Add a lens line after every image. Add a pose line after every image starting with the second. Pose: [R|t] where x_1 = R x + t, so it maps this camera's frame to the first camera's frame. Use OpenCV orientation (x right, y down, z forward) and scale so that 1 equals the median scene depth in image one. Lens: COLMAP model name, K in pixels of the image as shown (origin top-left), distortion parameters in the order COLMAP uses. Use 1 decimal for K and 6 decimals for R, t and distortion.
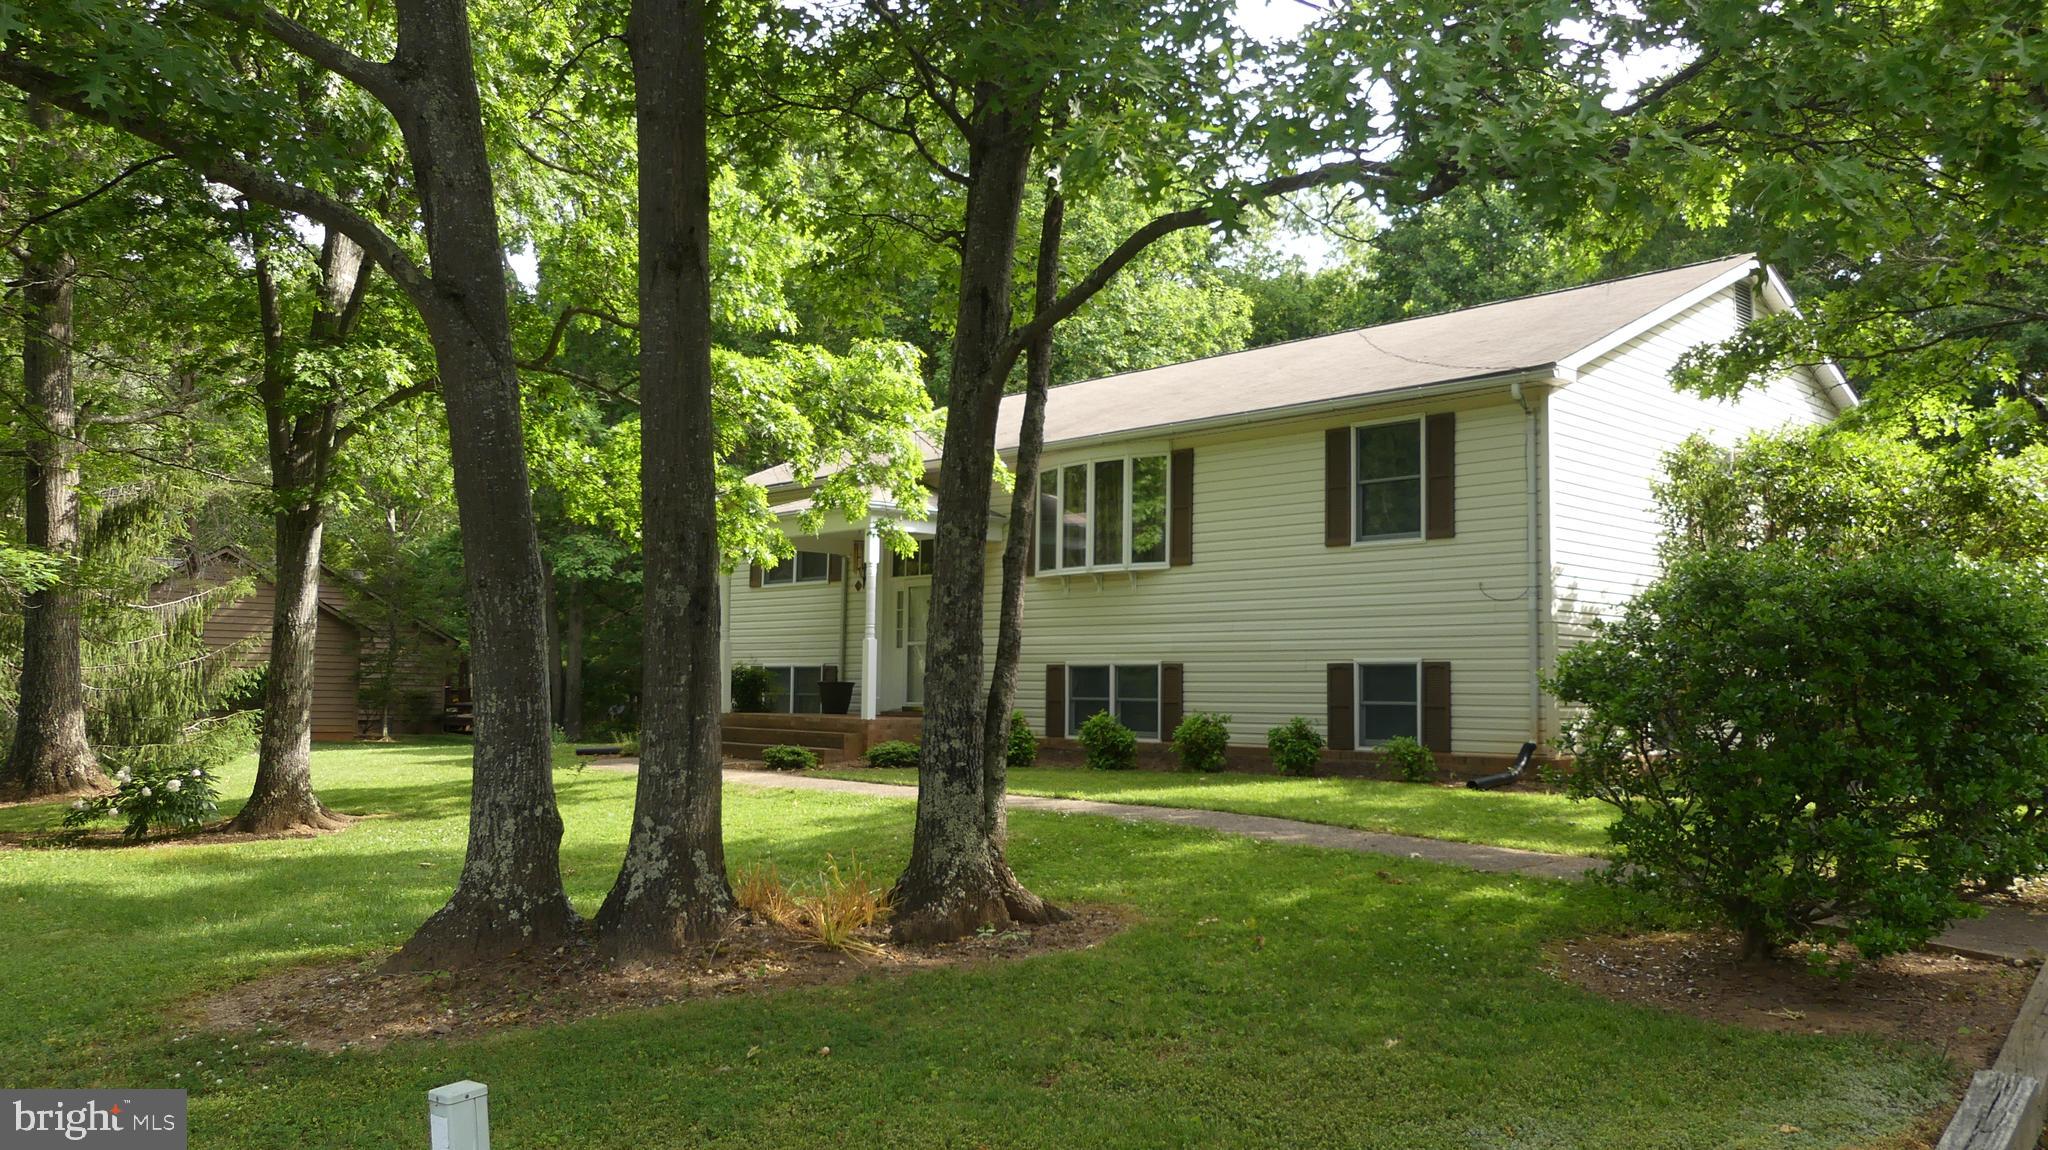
lens RADIAL K [[1553.3, 0, 1024.0], [0, 1553.3, 575.0], [0, 0, 1]] dist [-0.029650, 0.031611]
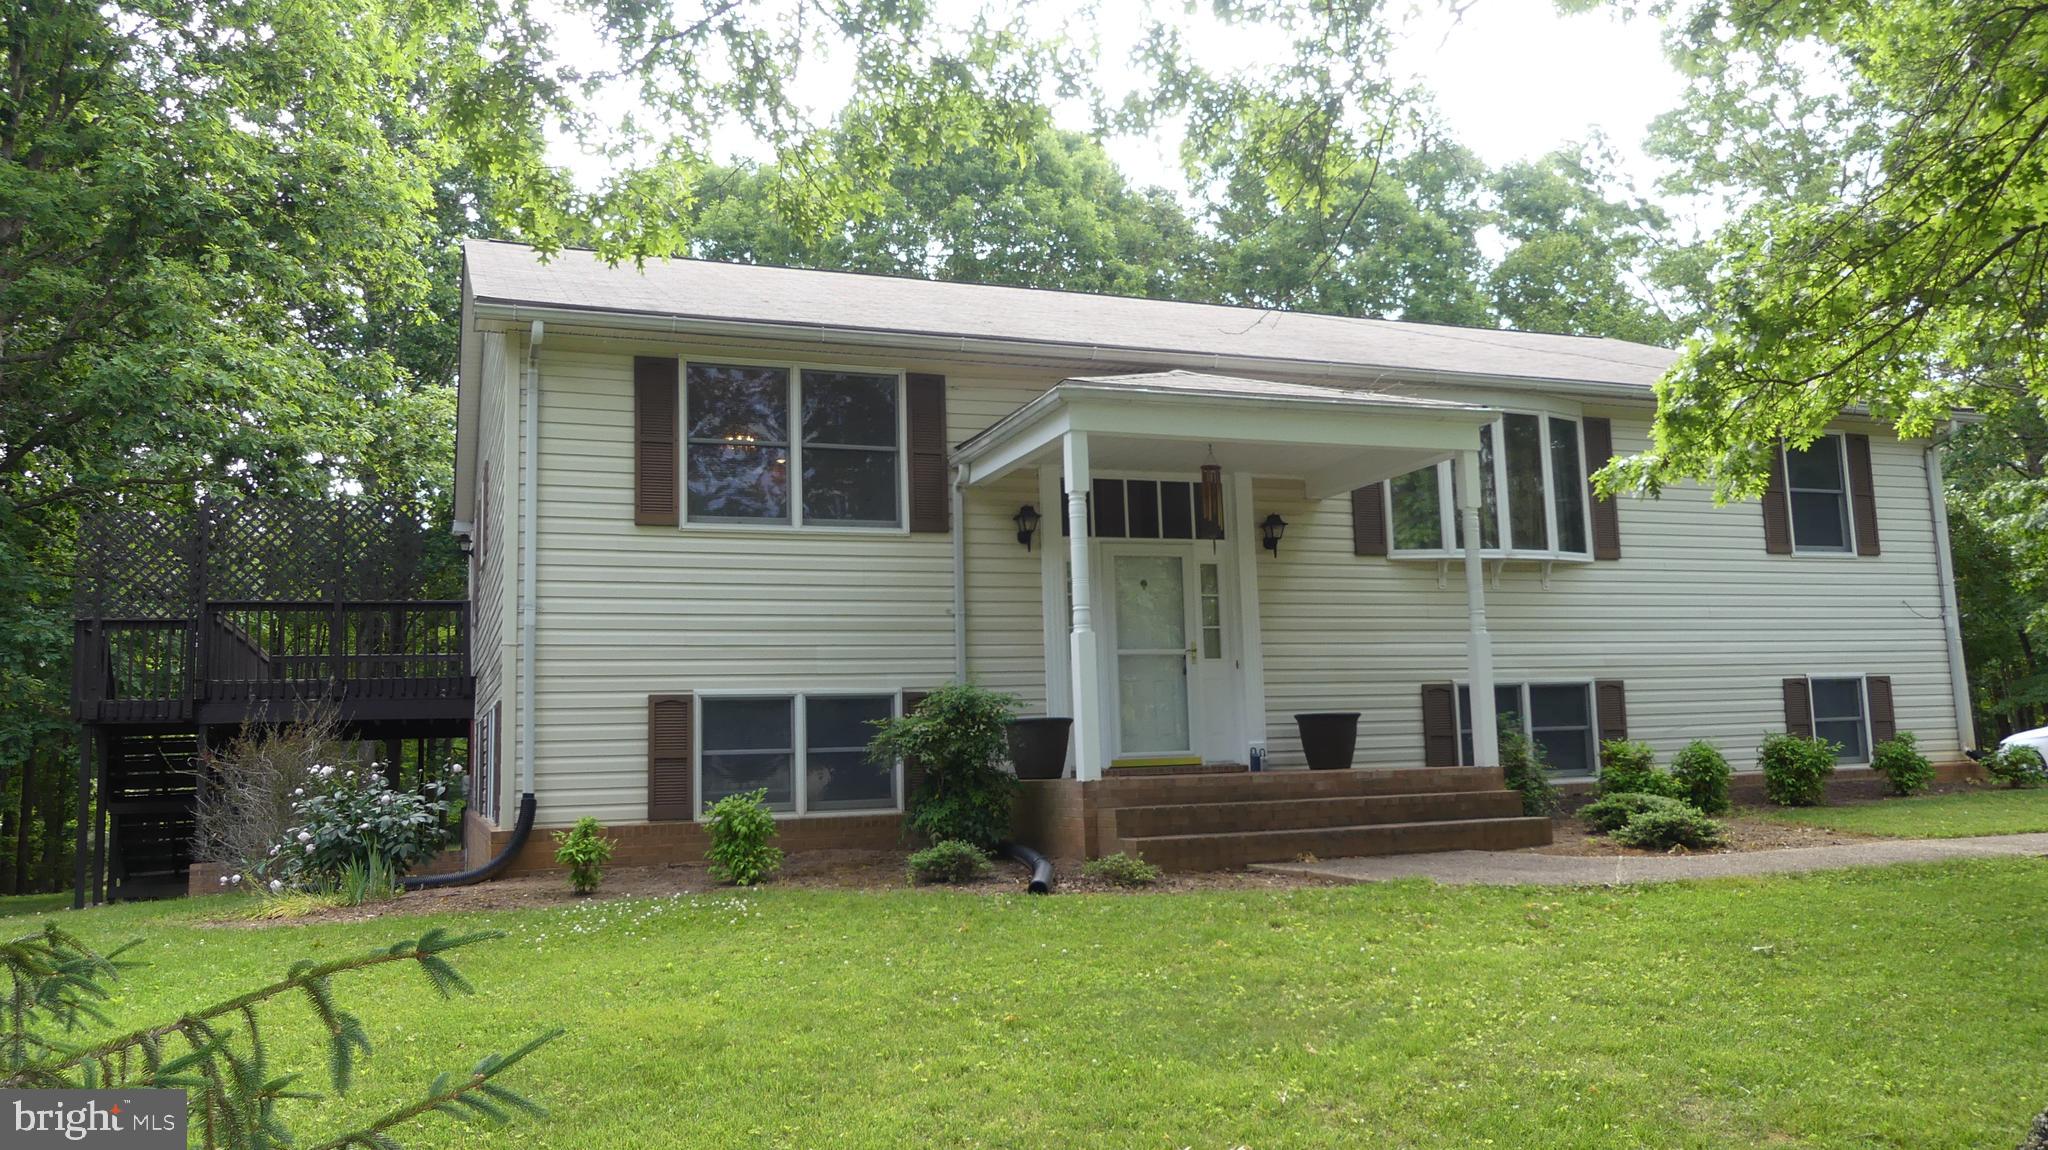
lens RADIAL K [[1840.7, 0, 1024.0], [0, 1840.7, 575.0], [0, 0, 1]] dist [-0.007047, 0.001027]
pose [[0.263404, 0.057357, 0.962979, -0.878610], [-0.039699, 0.998030, -0.048585, 0.058957], [-0.963868, -0.025432, 0.265162, 1.015388]]
